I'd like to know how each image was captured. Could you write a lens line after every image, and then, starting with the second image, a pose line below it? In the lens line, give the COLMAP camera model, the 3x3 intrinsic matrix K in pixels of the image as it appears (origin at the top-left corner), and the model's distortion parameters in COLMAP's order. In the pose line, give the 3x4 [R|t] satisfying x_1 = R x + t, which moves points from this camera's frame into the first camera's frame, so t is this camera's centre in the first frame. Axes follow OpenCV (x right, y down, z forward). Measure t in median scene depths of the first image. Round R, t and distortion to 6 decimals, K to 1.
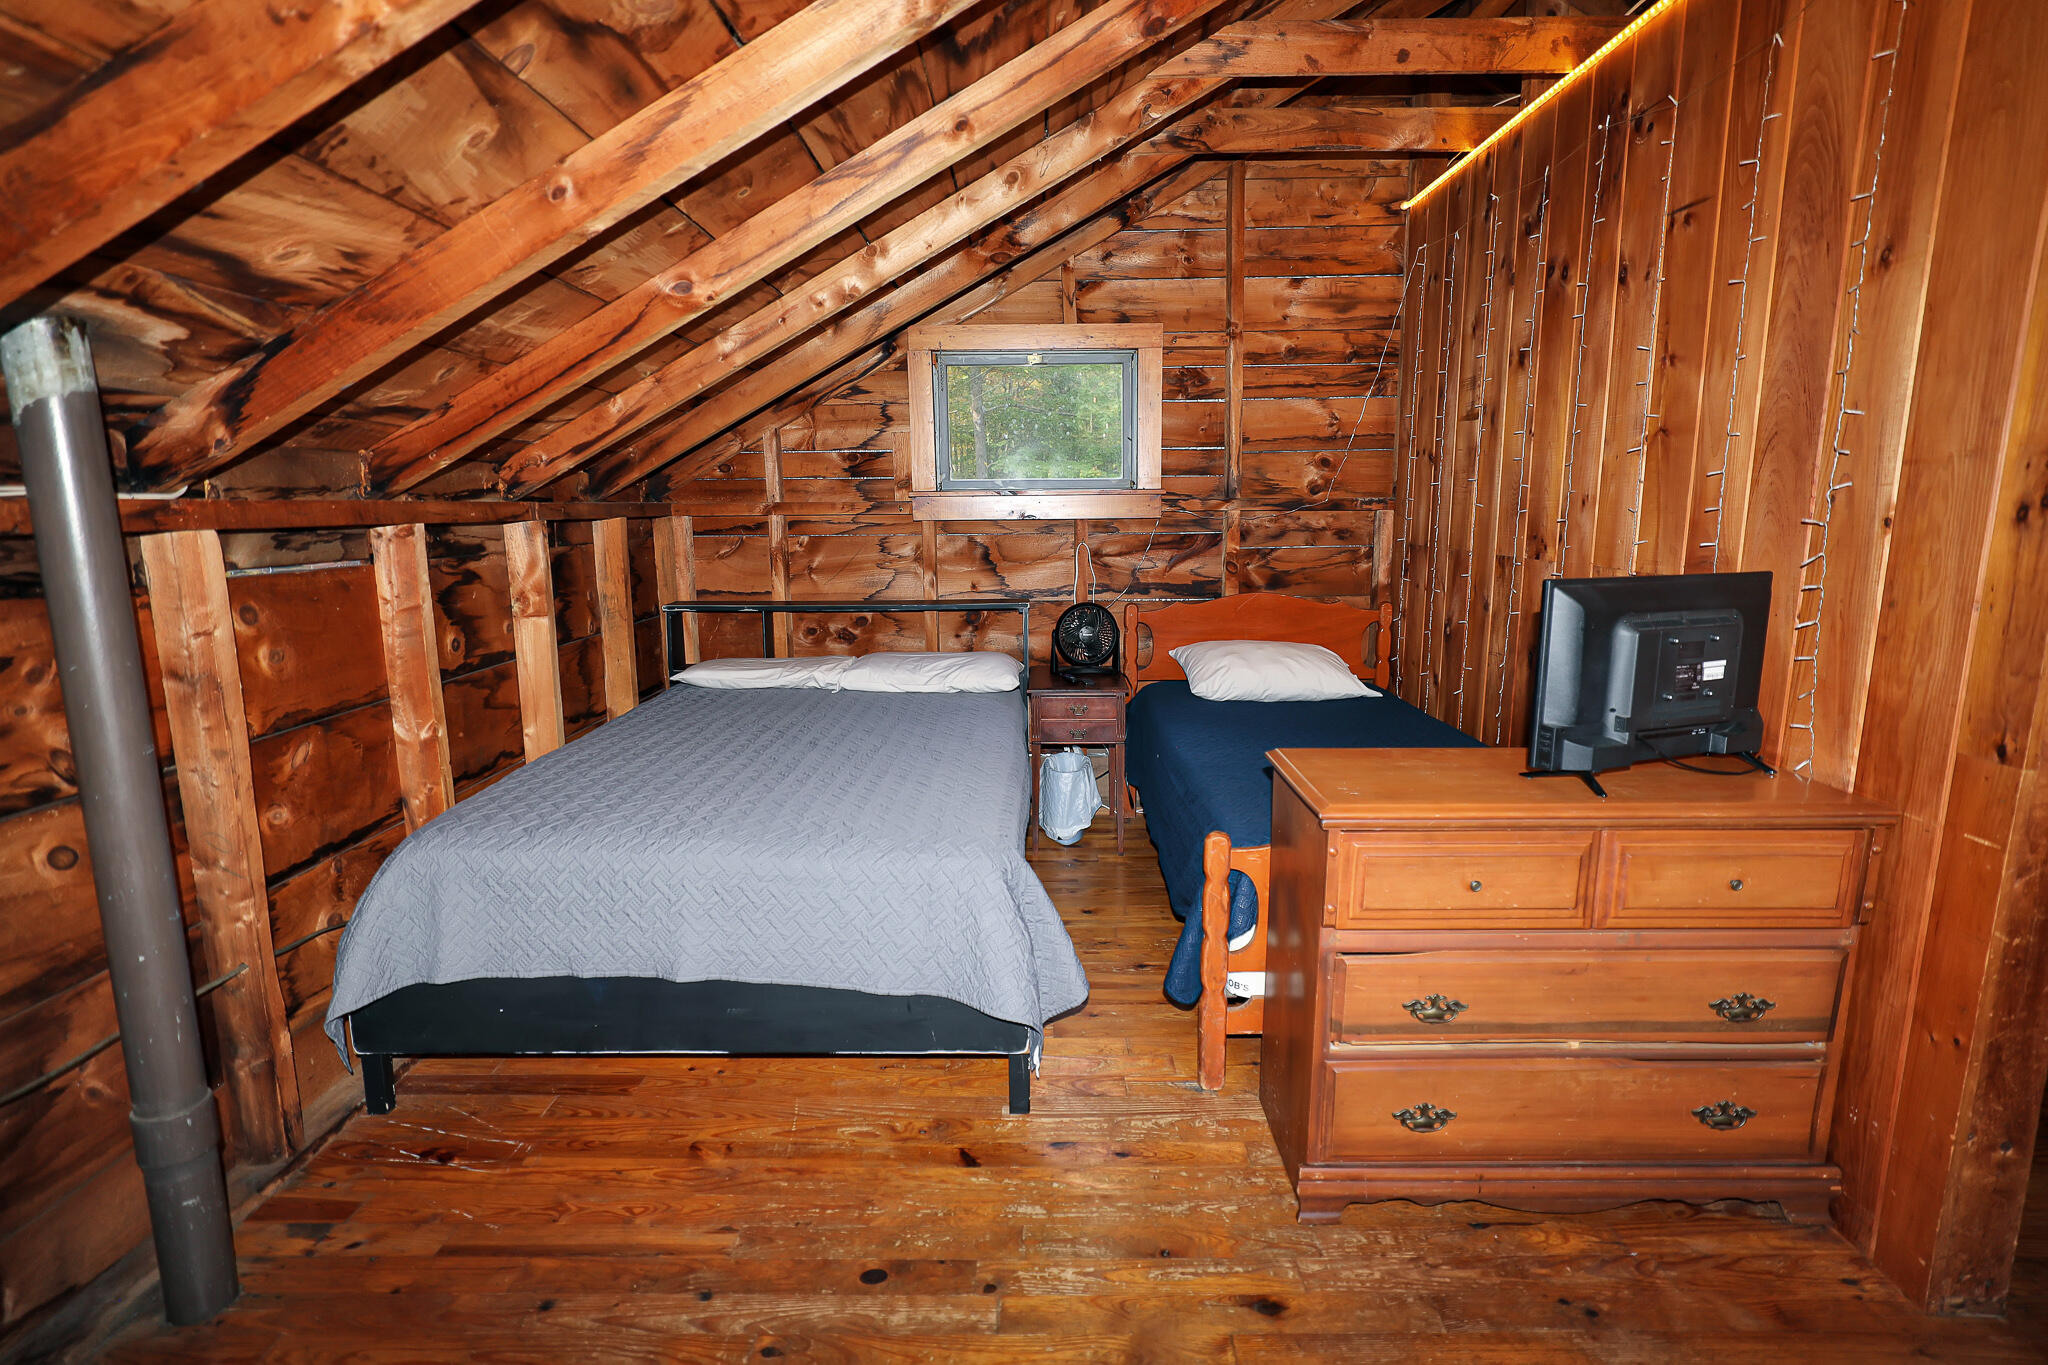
lens RADIAL K [[1016.7, 0, 1030.4], [0, 1016.7, 680.4], [0, 0, 1]] dist [-0.001945, 0.000577]
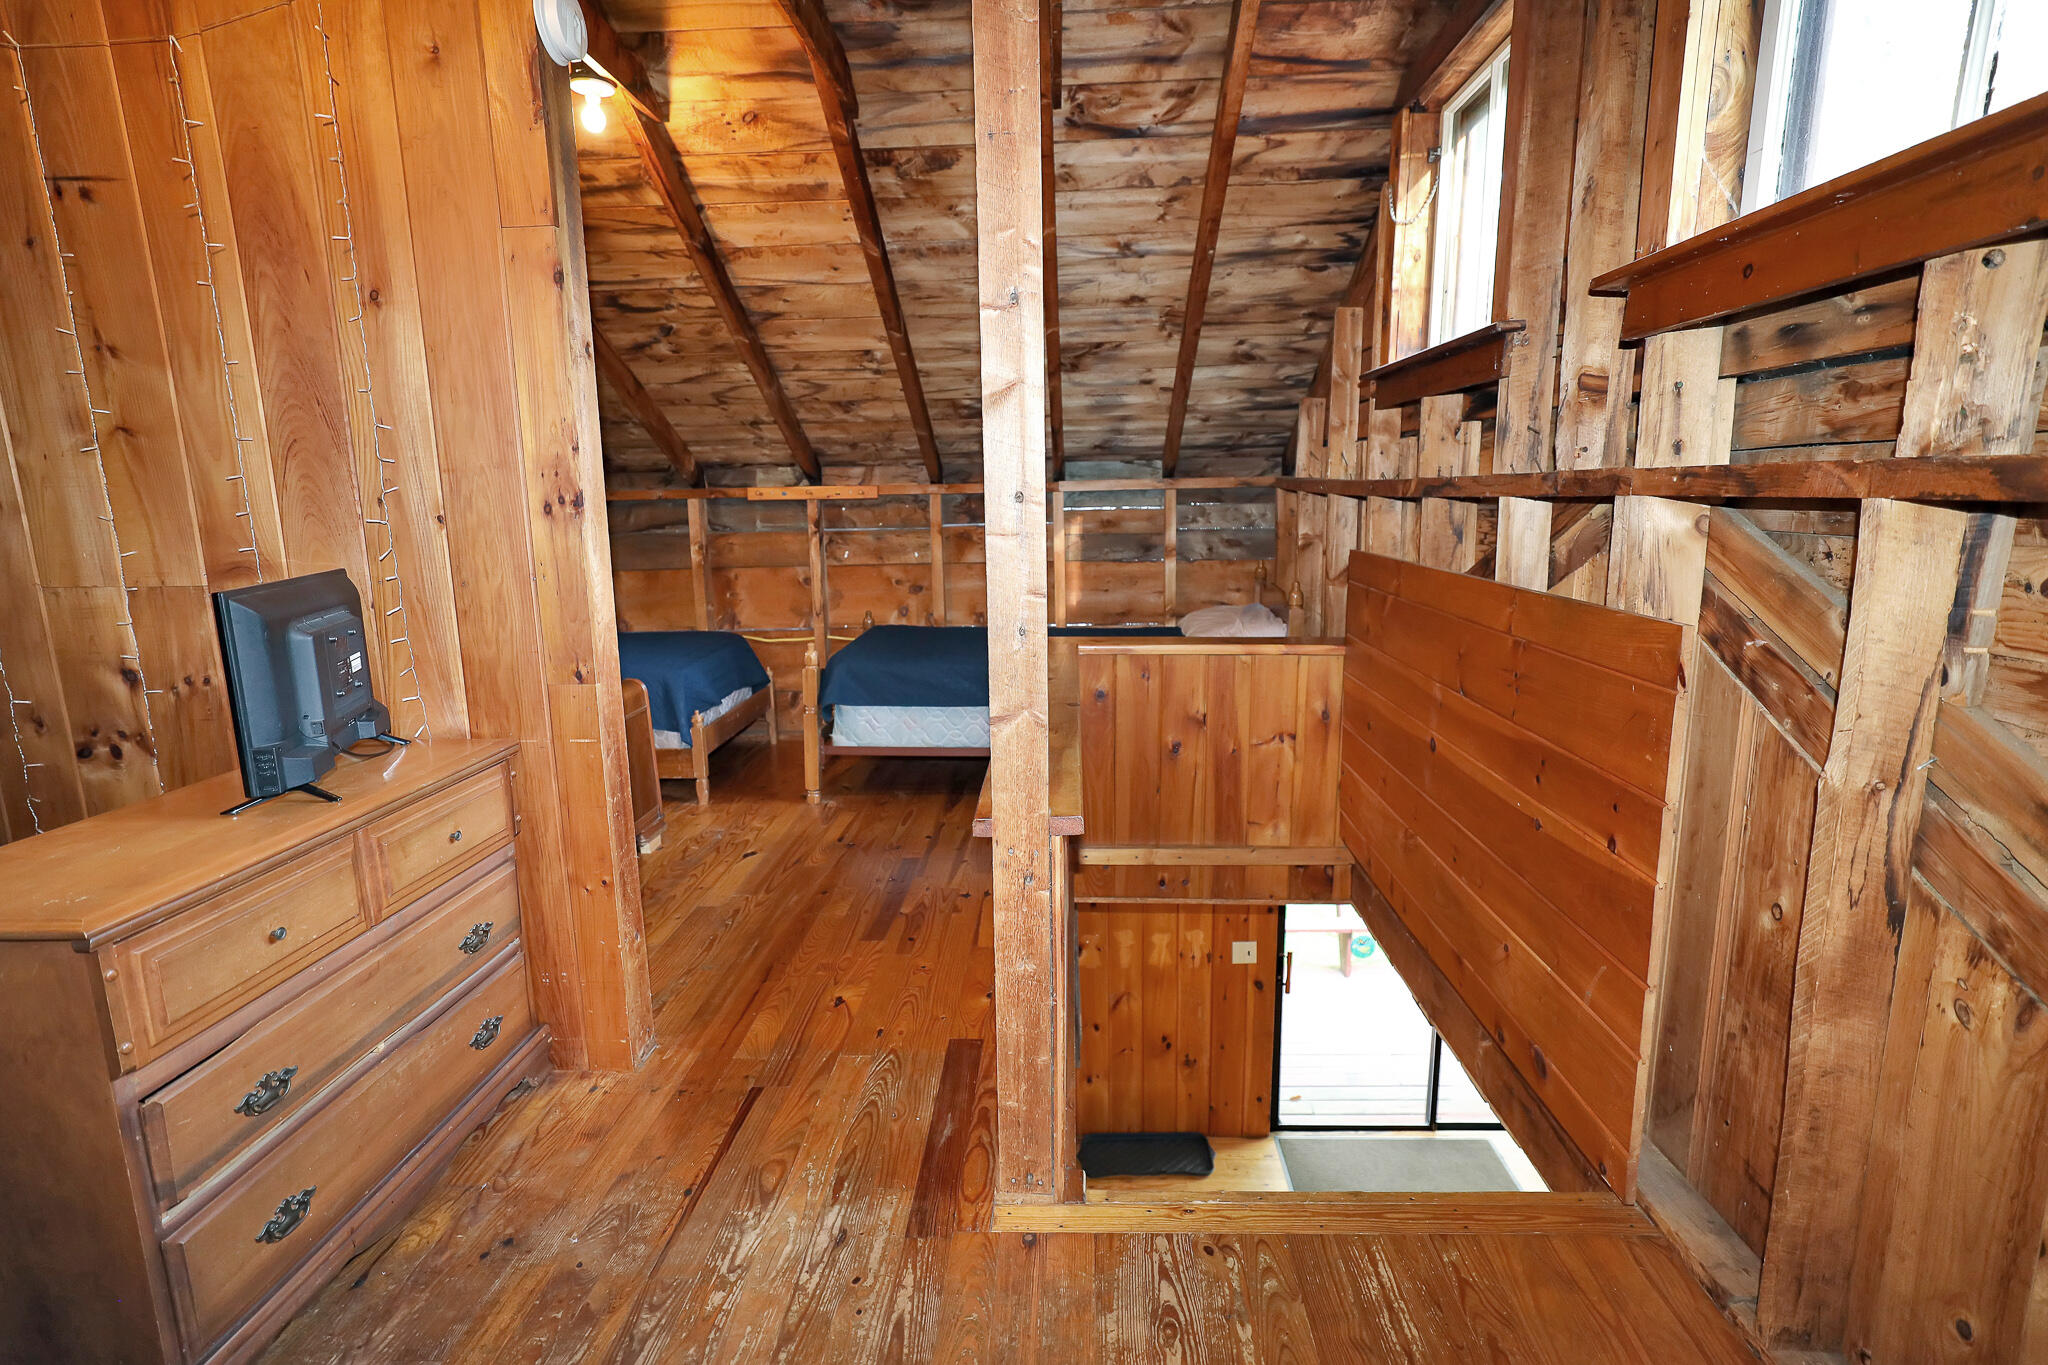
lens RADIAL K [[1016.7, 0, 1030.7], [0, 1016.7, 688.5], [0, 0, 1]] dist [-0.001945, 0.000577]
pose [[0.039340, -0.186691, 0.981631, -0.362278], [0.190939, 0.965693, 0.176007, -0.036685], [-0.980813, 0.180508, 0.073637, 0.239143]]
